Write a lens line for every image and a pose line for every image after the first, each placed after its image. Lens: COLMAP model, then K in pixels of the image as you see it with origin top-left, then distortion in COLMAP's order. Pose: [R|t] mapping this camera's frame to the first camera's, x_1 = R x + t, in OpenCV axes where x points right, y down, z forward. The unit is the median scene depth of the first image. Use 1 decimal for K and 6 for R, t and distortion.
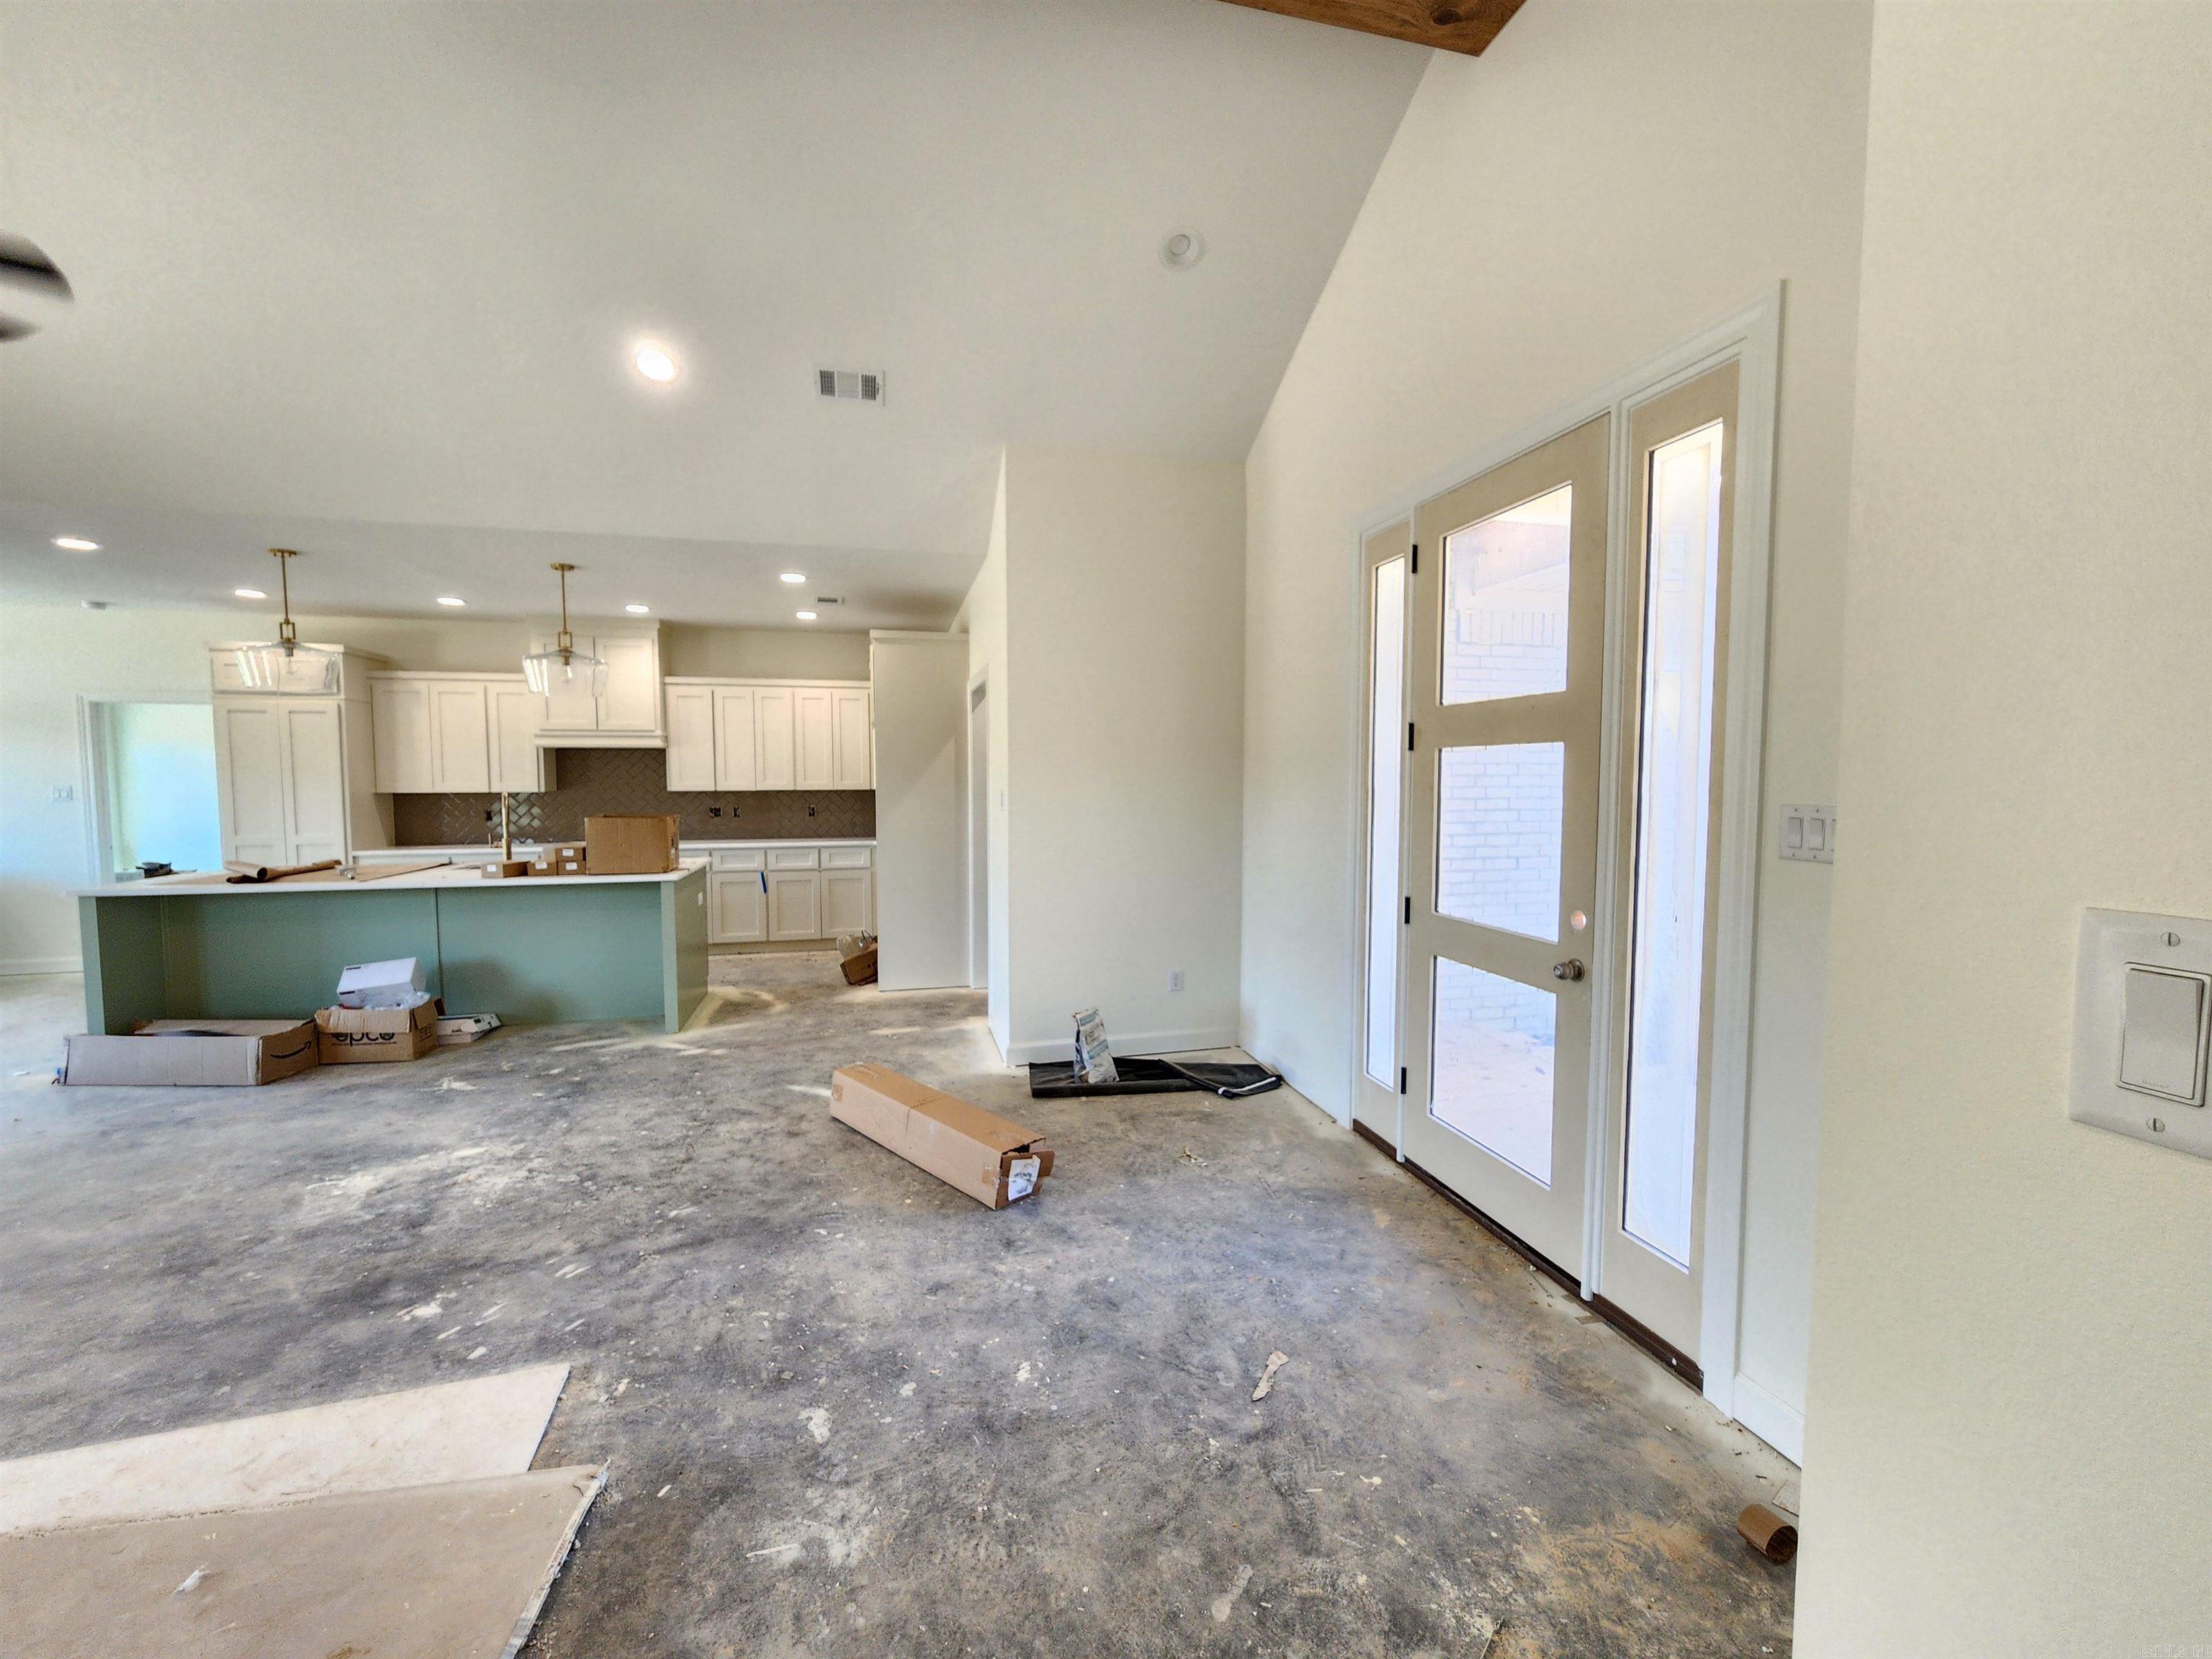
lens RADIAL K [[913.8, 0, 1114.1], [0, 913.8, 828.3], [0, 0, 1]] dist [-0.001282, 0.000120]
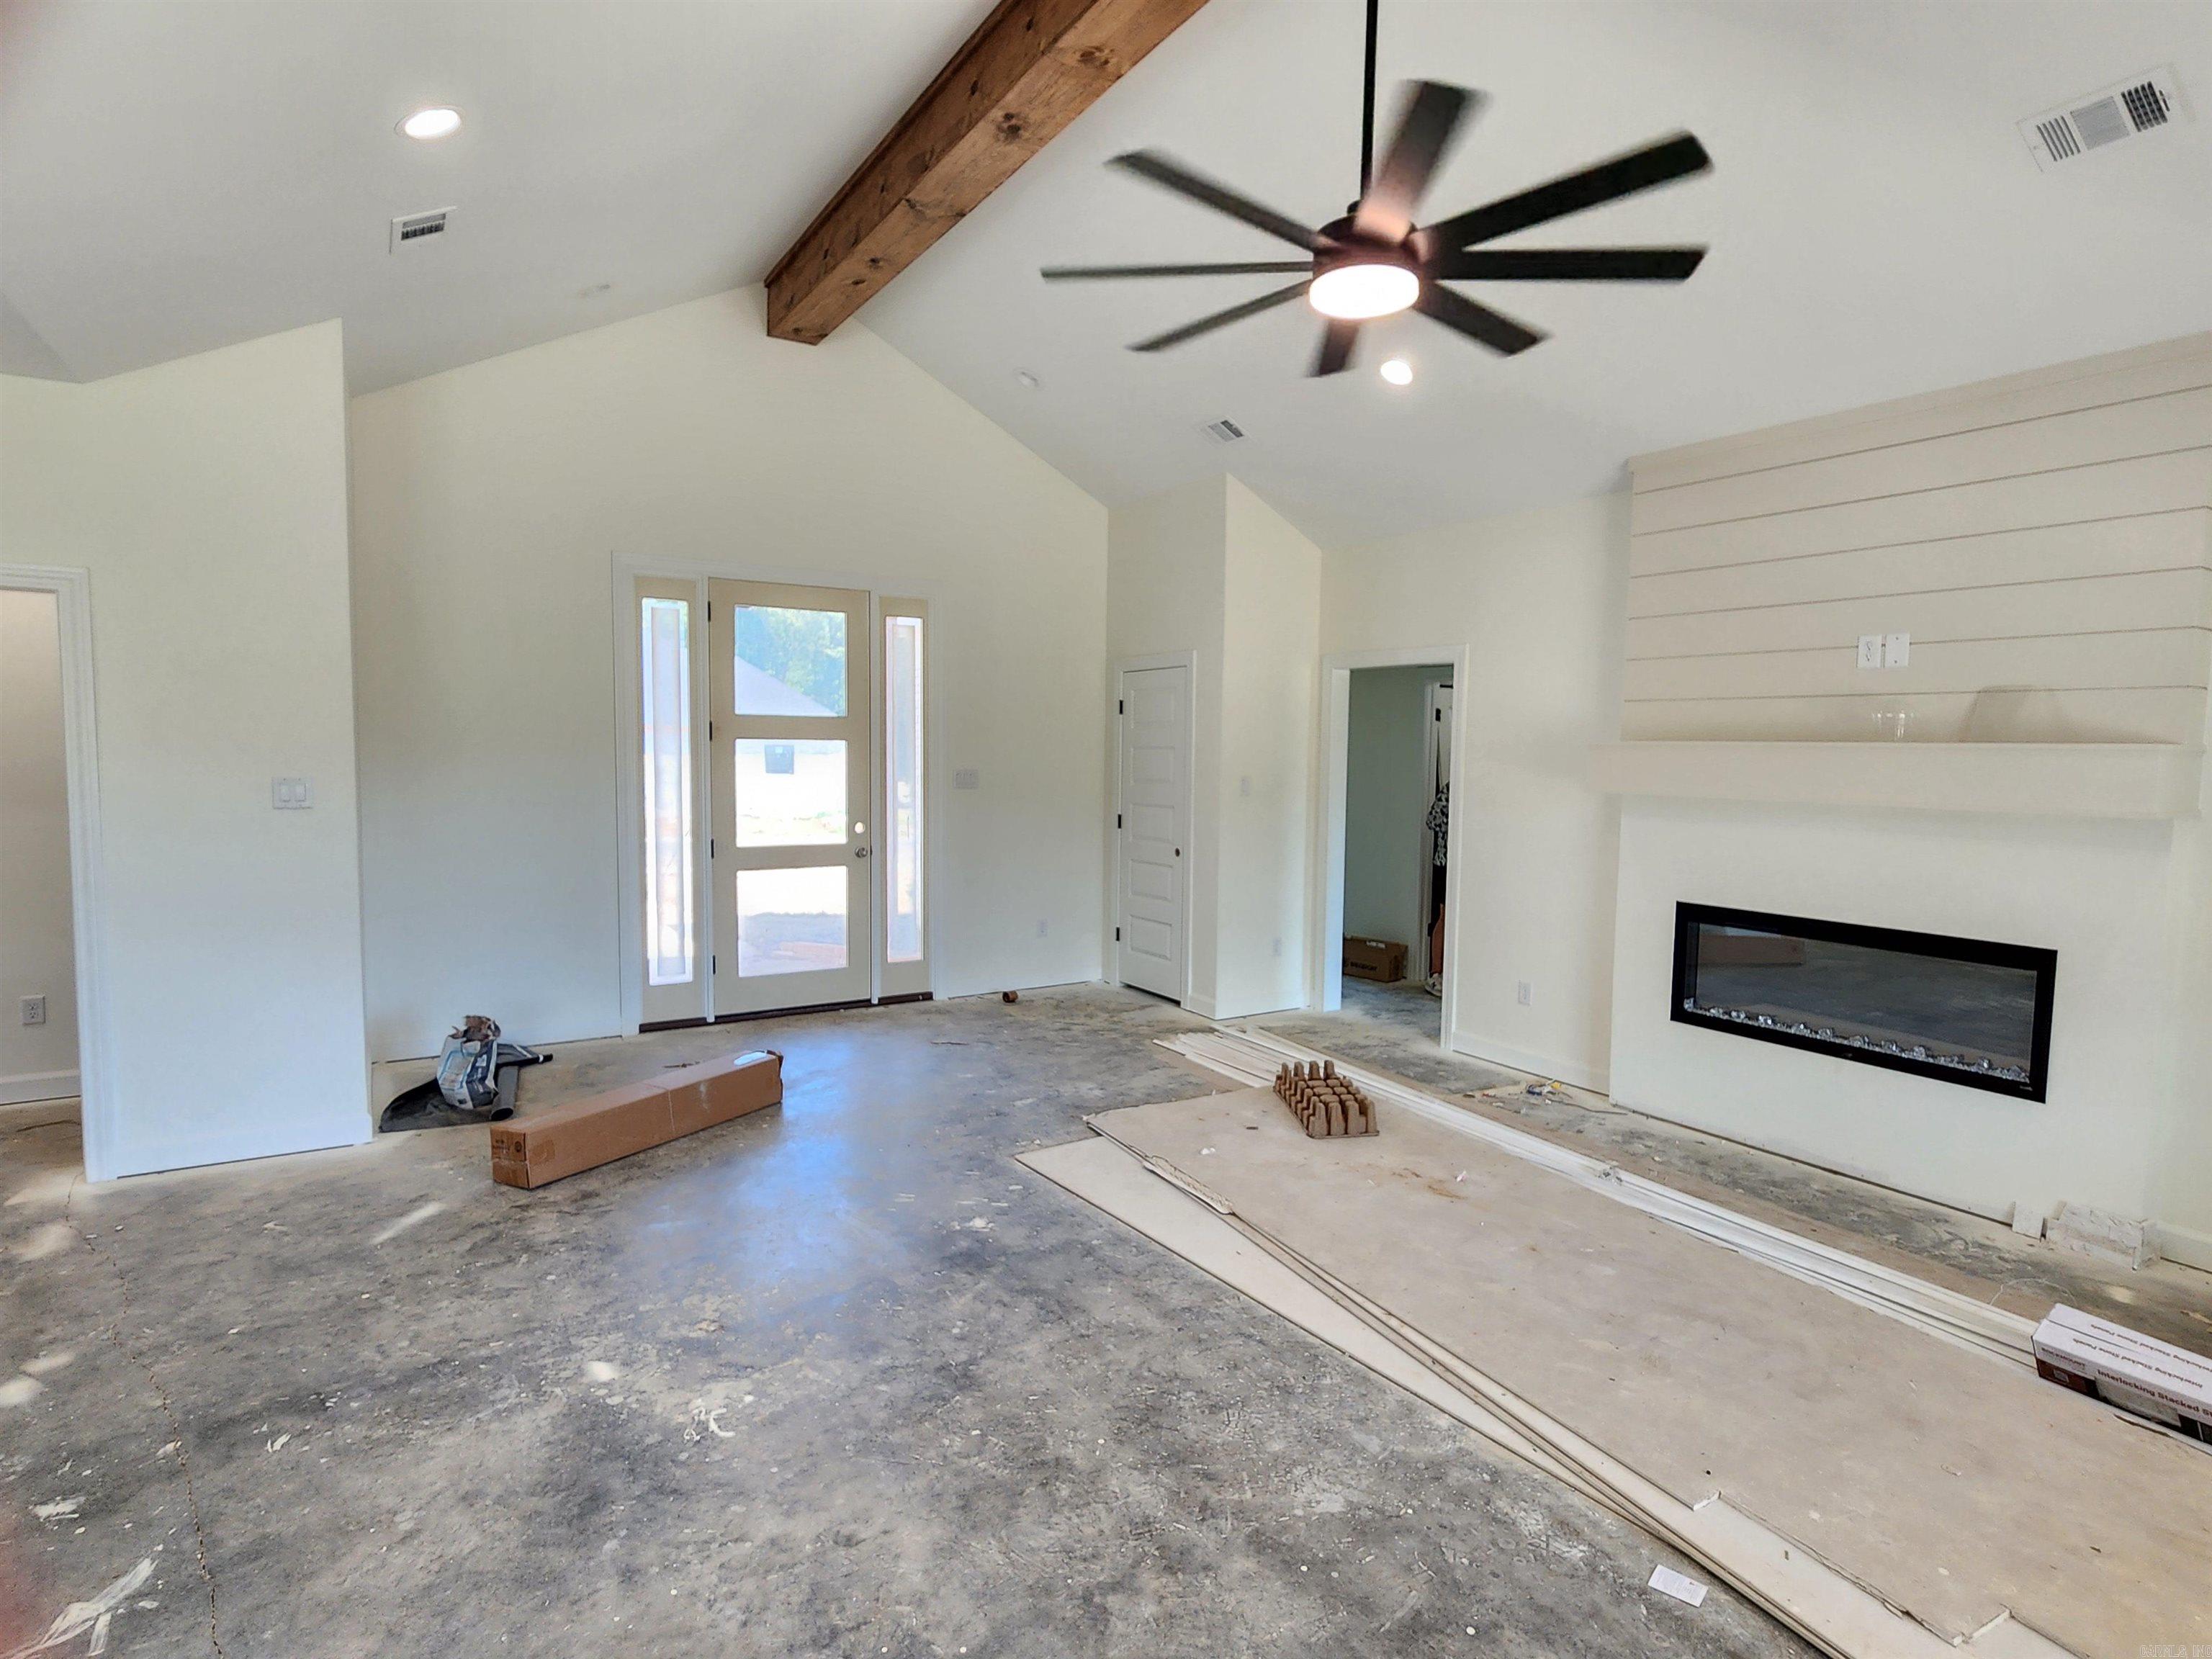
lens RADIAL K [[1160.8, 0, 1115.9], [0, 1160.8, 831.9], [0, 0, 1]] dist [-0.002470, 0.002561]
pose [[-0.302754, -0.072851, 0.950280, -1.650798], [0.042273, 0.995067, 0.089753, -0.076831], [-0.952131, 0.067344, -0.298180, 0.935044]]
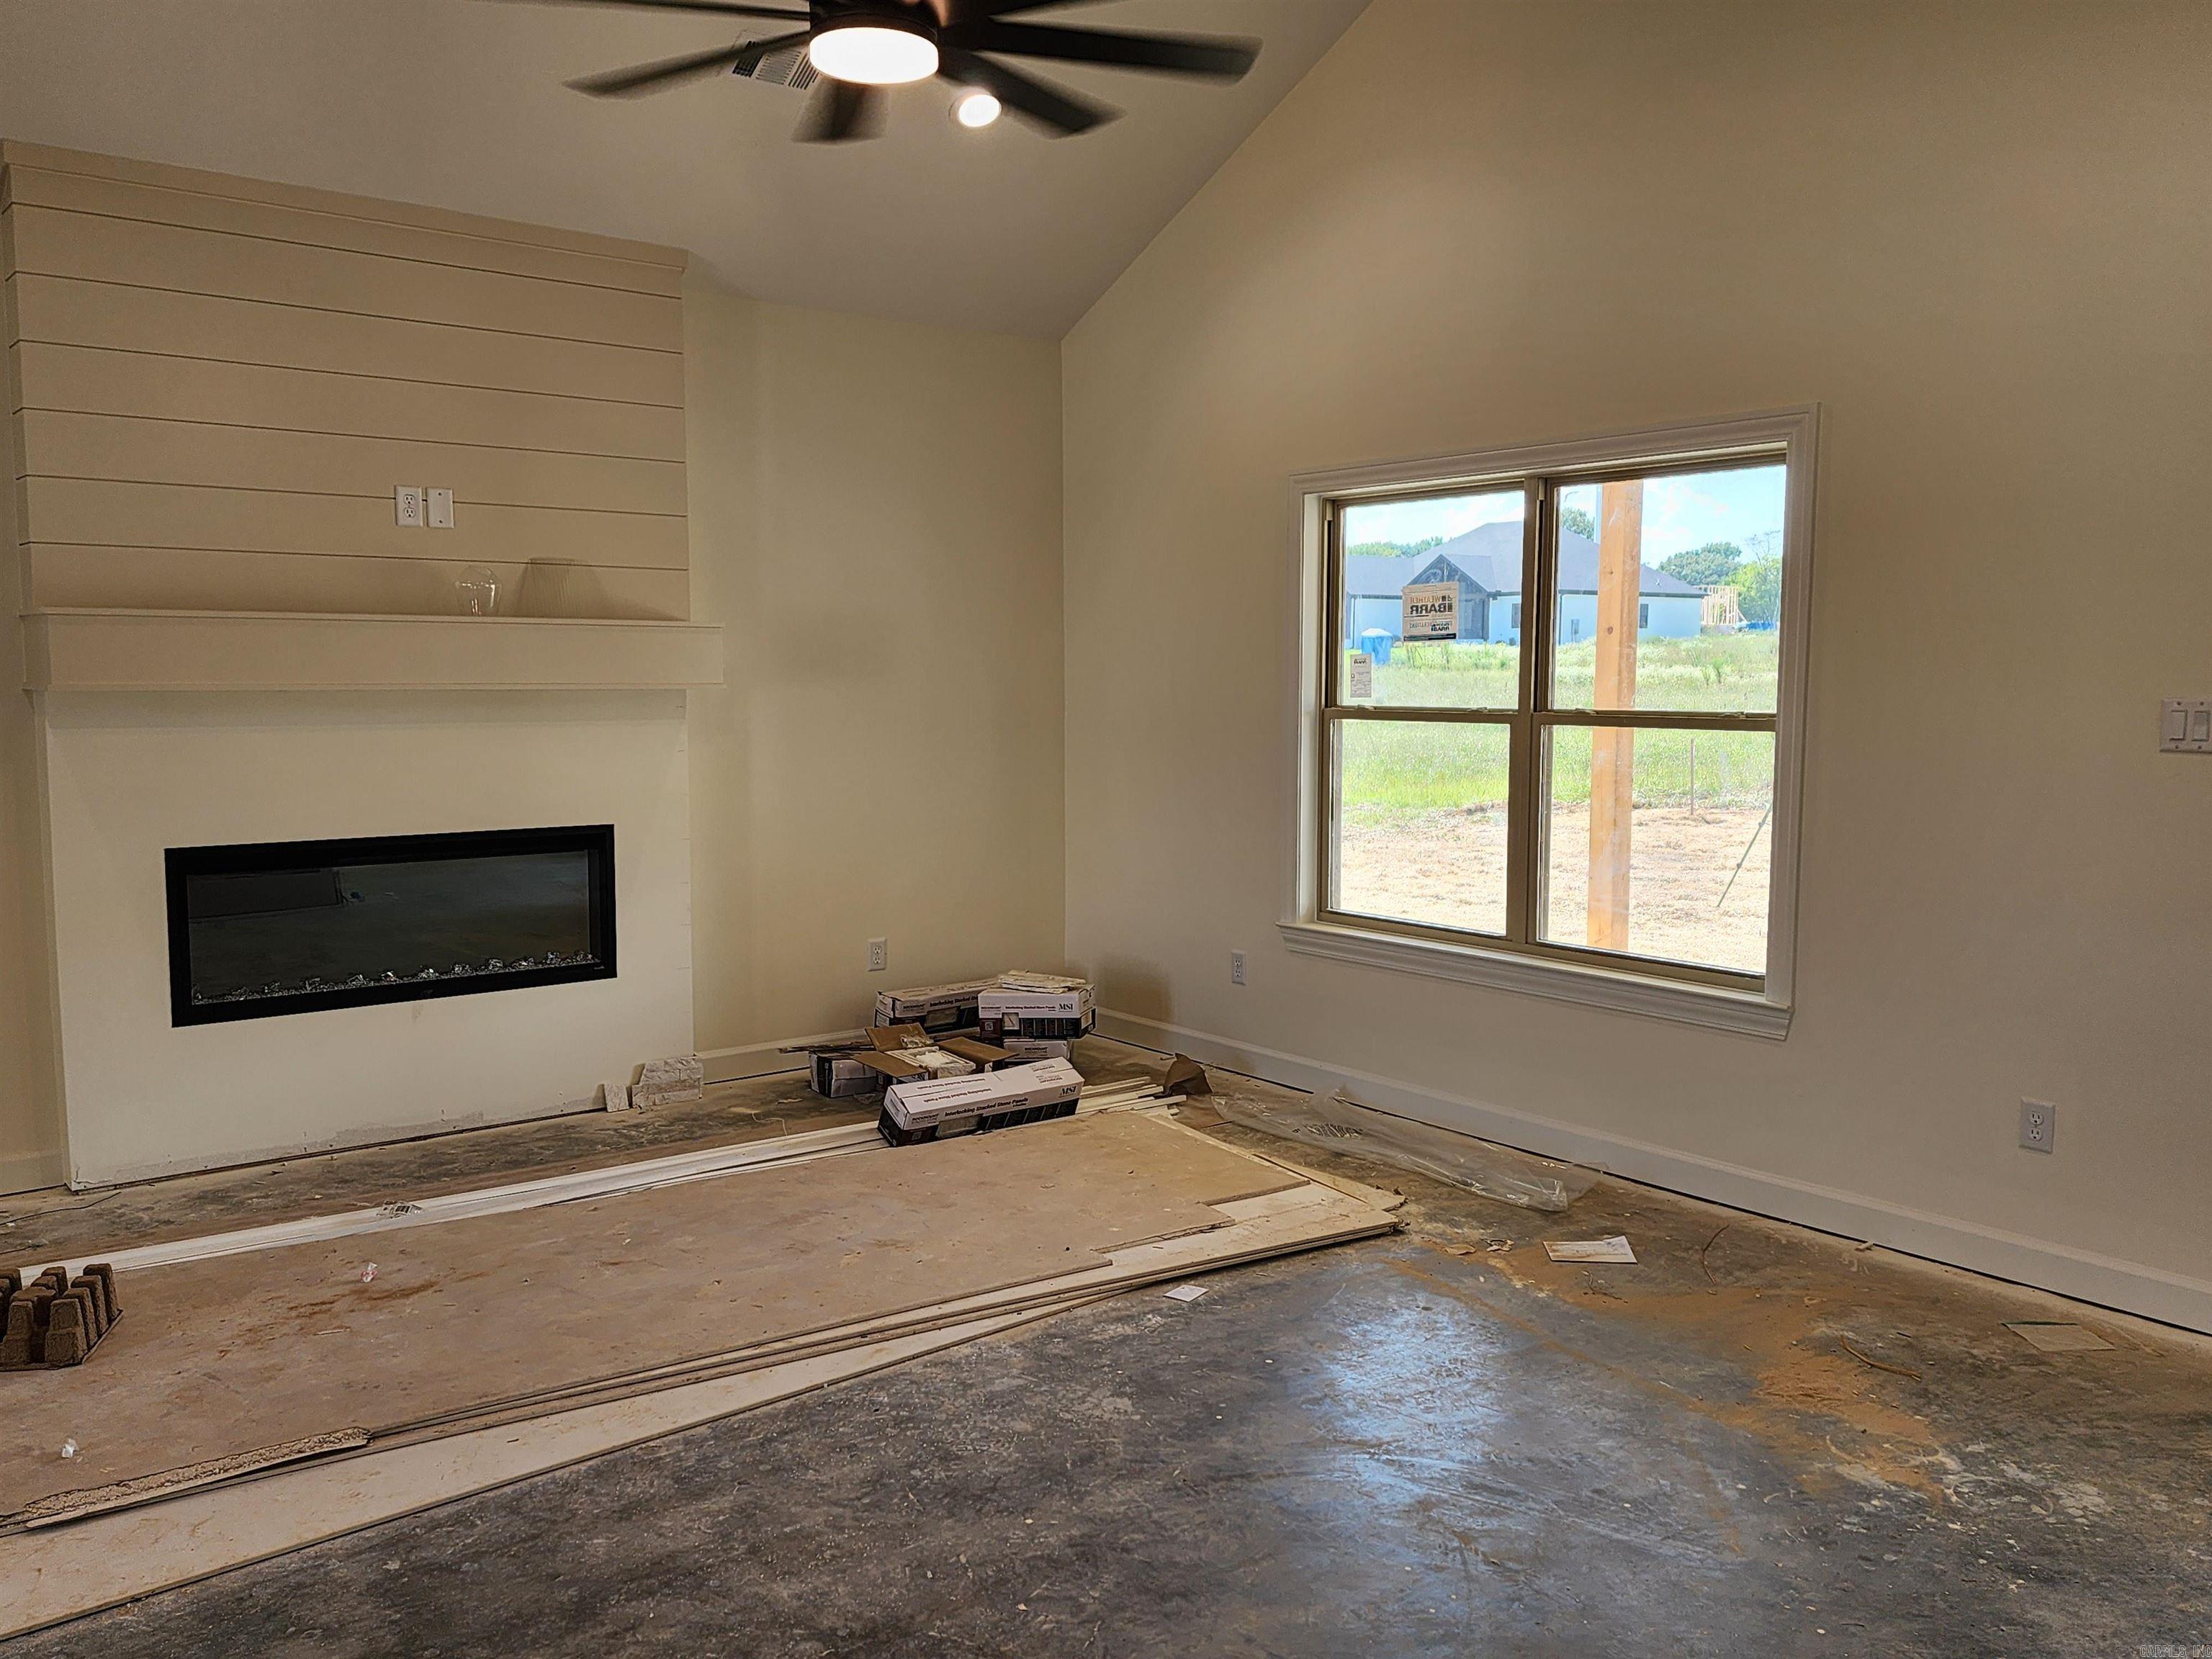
lens RADIAL K [[1810.4, 0, 1138.4], [0, 1810.4, 833.0], [0, 0, 1]] dist [0.091846, -0.101193]
pose [[-0.912980, 0.039257, -0.406111, -0.619713], [-0.023613, 0.988608, 0.148650, -0.094324], [0.407320, 0.145304, -0.901652, 1.564681]]
